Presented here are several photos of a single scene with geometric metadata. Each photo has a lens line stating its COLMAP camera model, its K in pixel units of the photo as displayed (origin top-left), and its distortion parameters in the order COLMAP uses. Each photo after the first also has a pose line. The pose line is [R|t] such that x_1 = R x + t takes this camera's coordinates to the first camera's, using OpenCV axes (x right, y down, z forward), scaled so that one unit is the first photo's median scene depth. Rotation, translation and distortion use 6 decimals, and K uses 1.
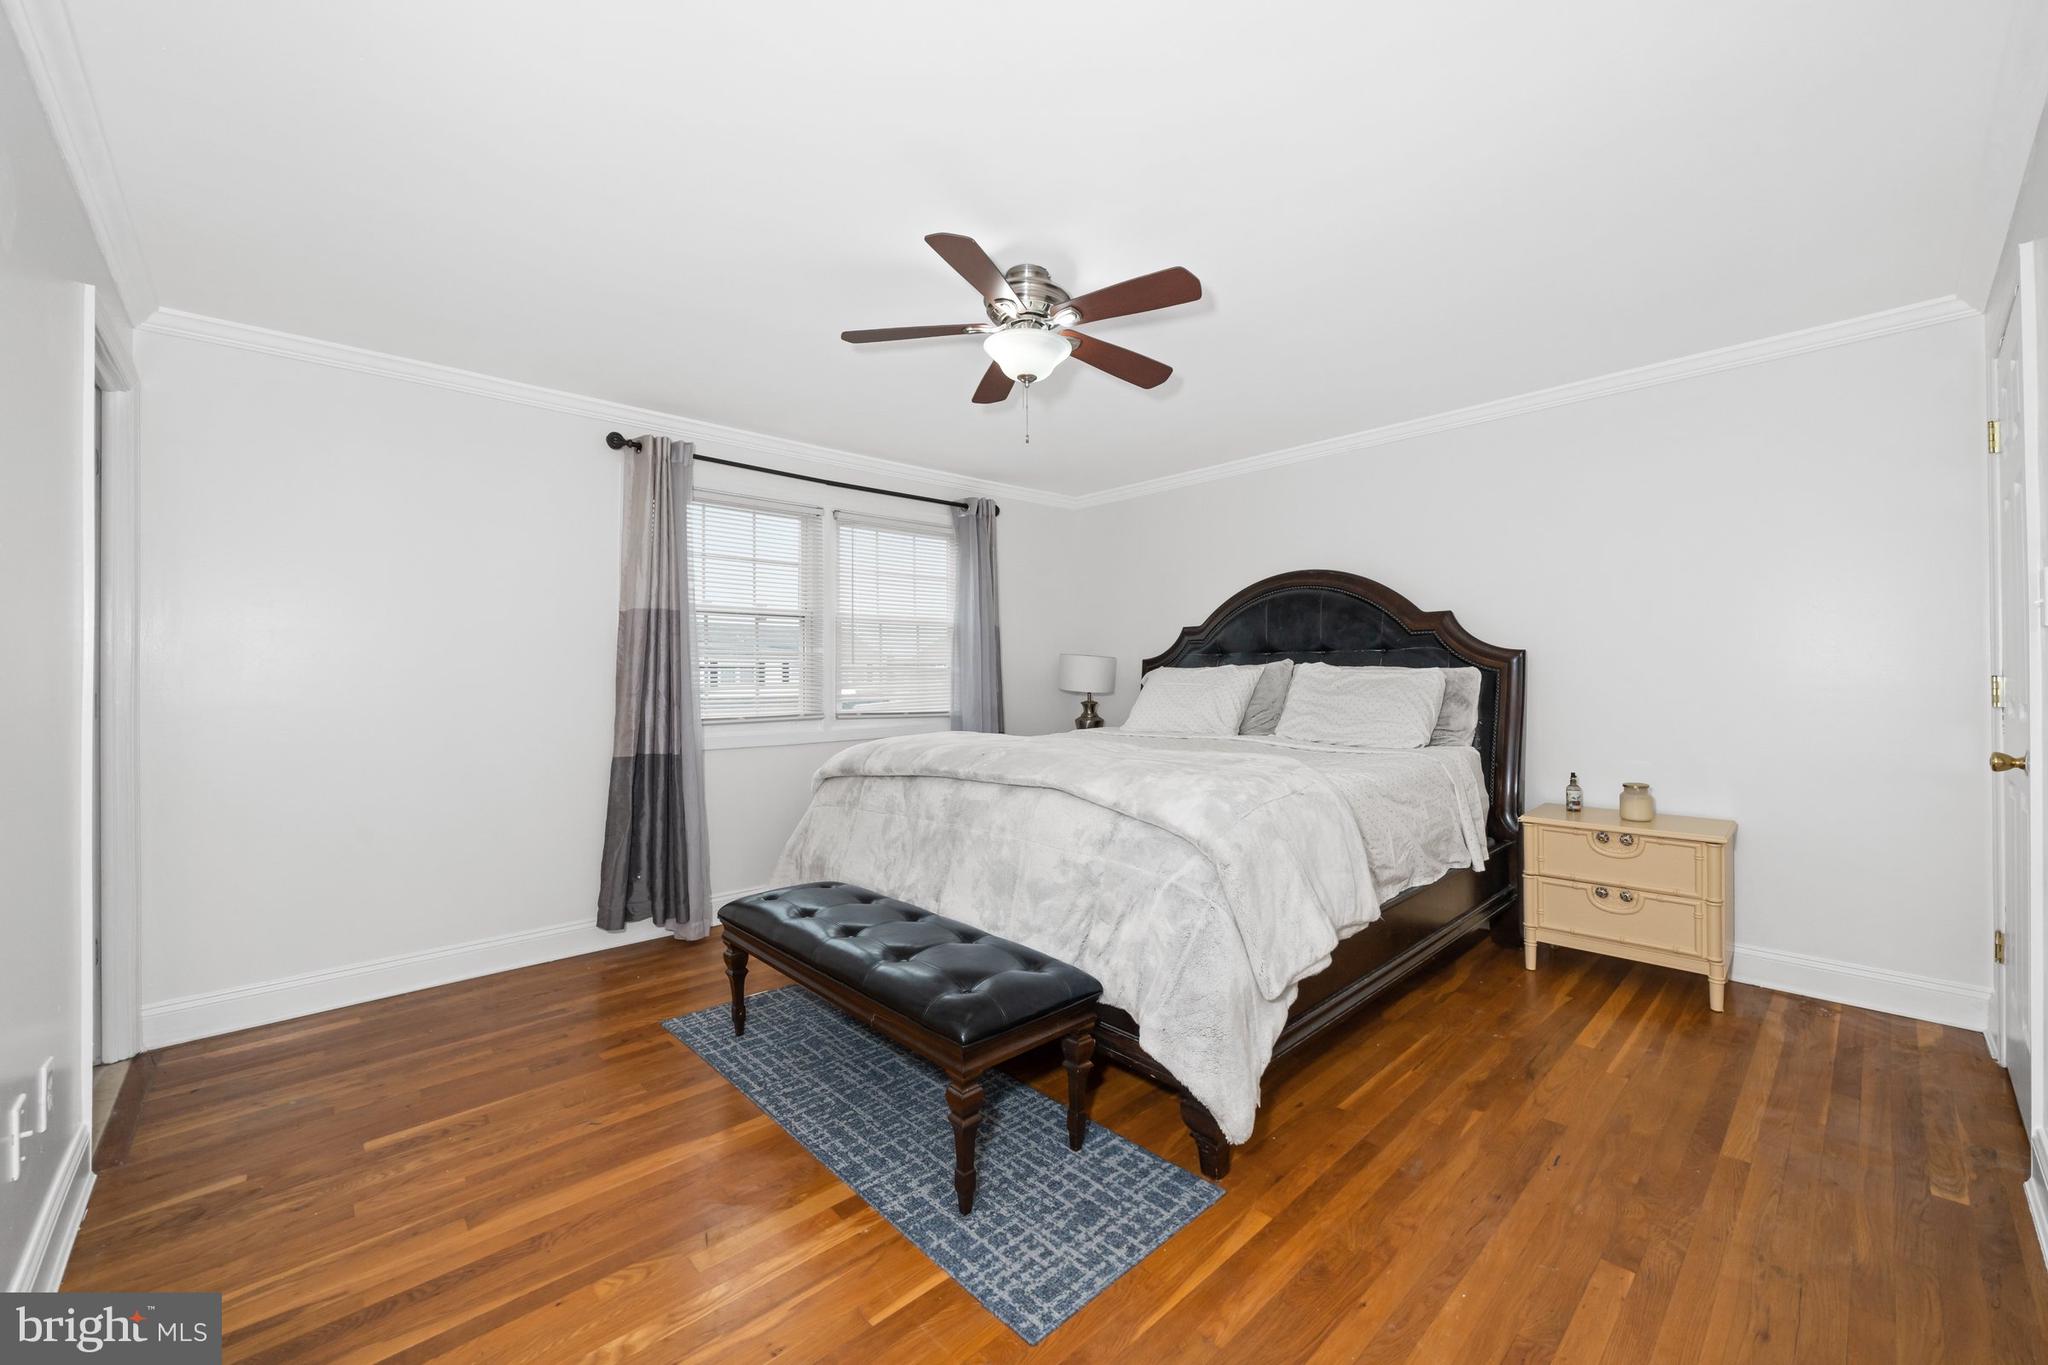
lens RADIAL K [[802.5, 0, 1024.0], [0, 802.5, 682.5], [0, 0, 1]] dist [0.000883, 0.000197]
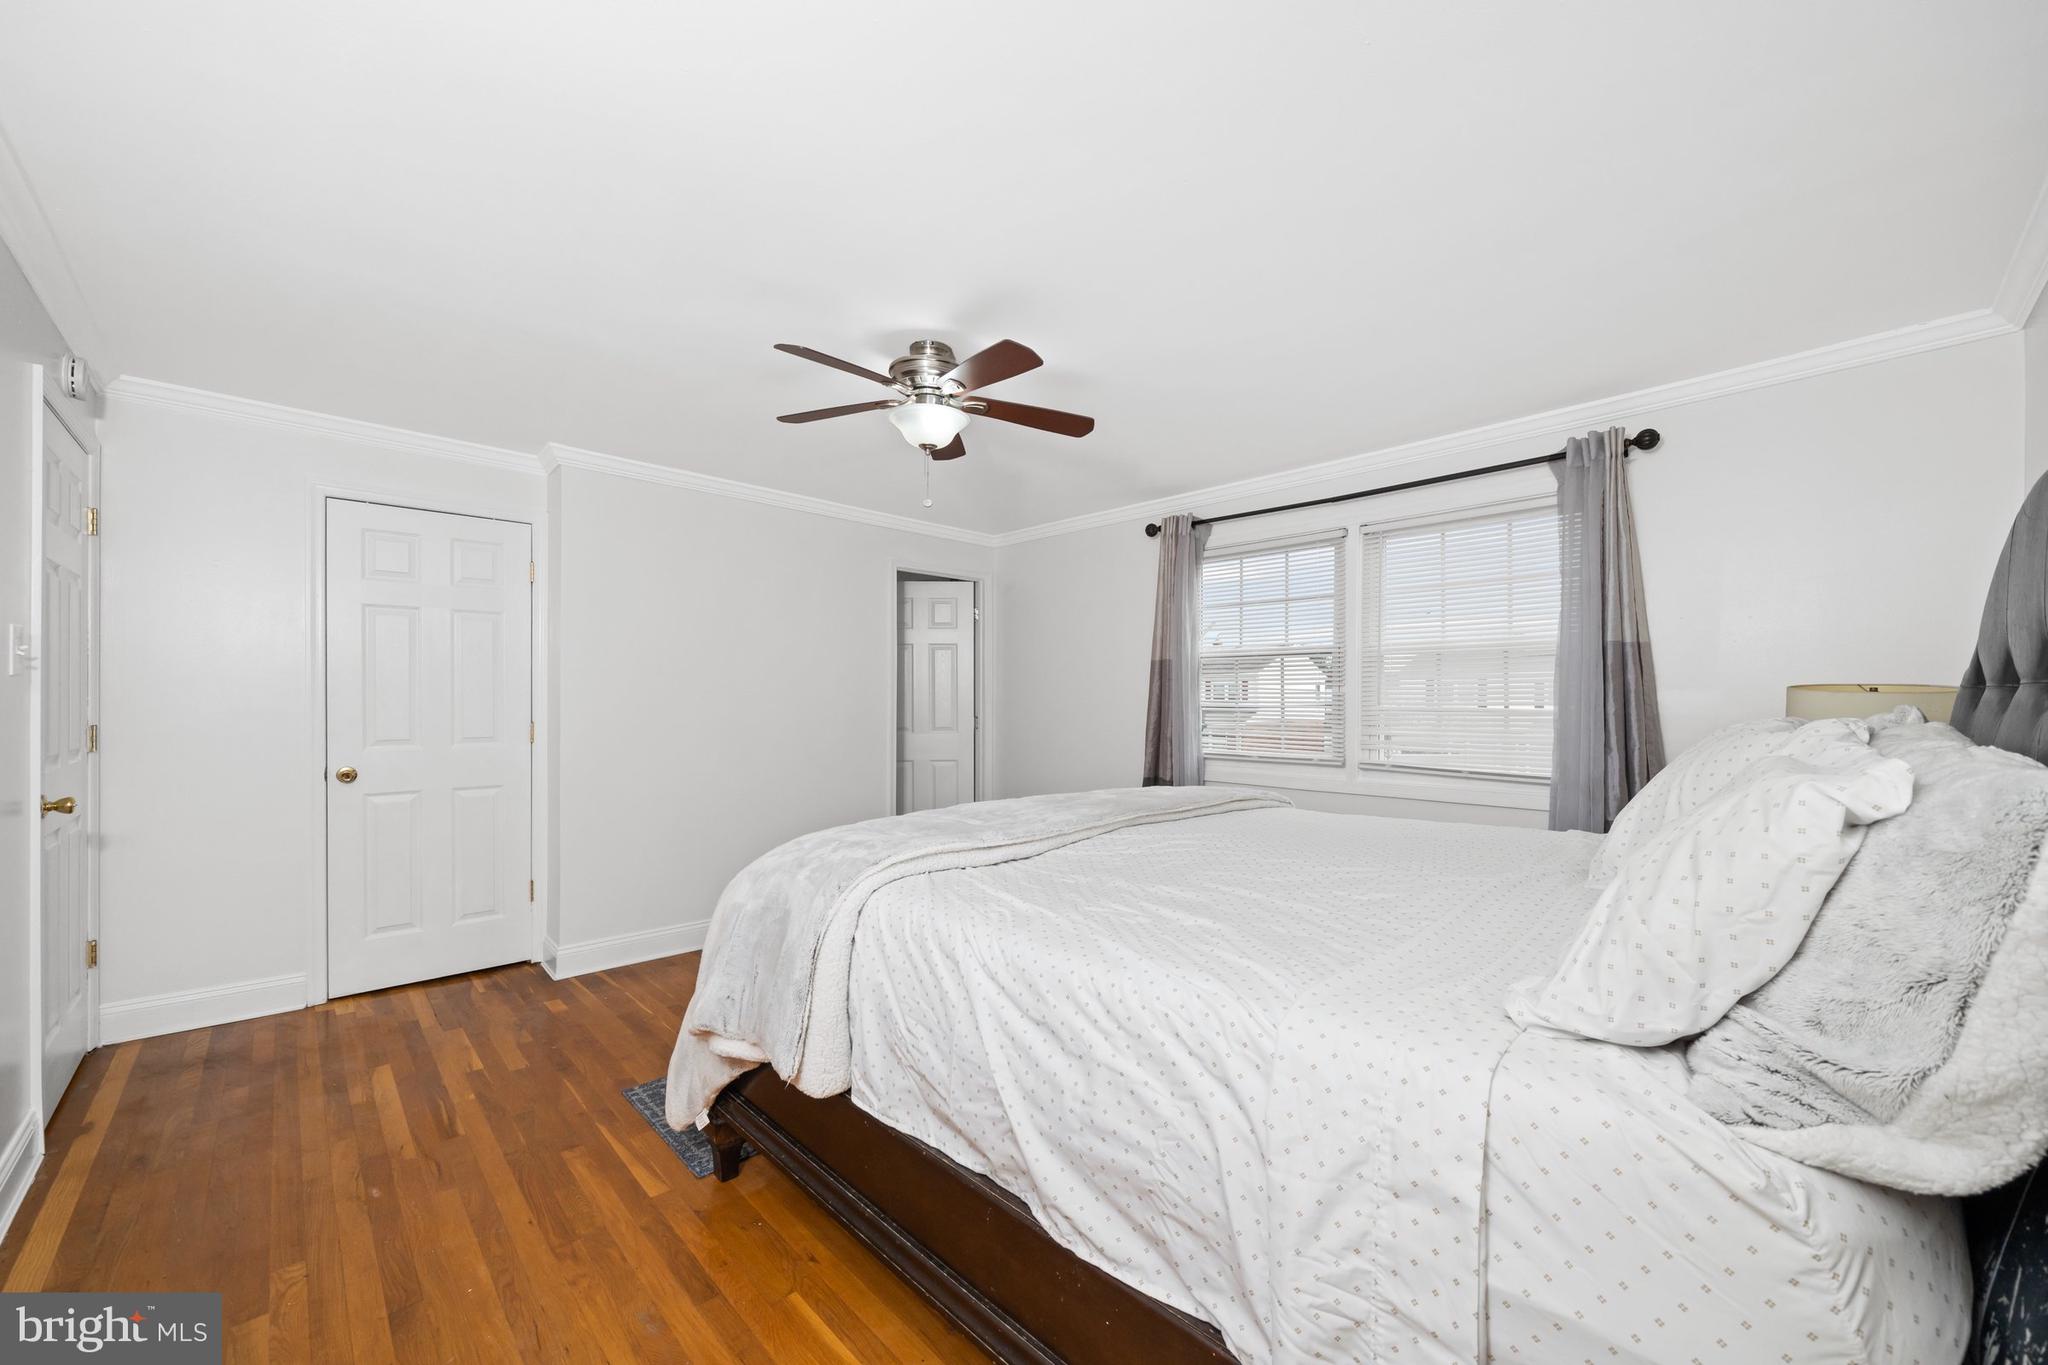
lens RADIAL K [[802.5, 0, 1024.0], [0, 802.5, 682.5], [0, 0, 1]] dist [0.000883, 0.000197]
pose [[0.001954, -0.019492, -0.999808, 0.768845], [-0.019862, 0.999612, -0.019527, -0.027636], [0.999801, 0.019896, 0.001566, 0.793826]]
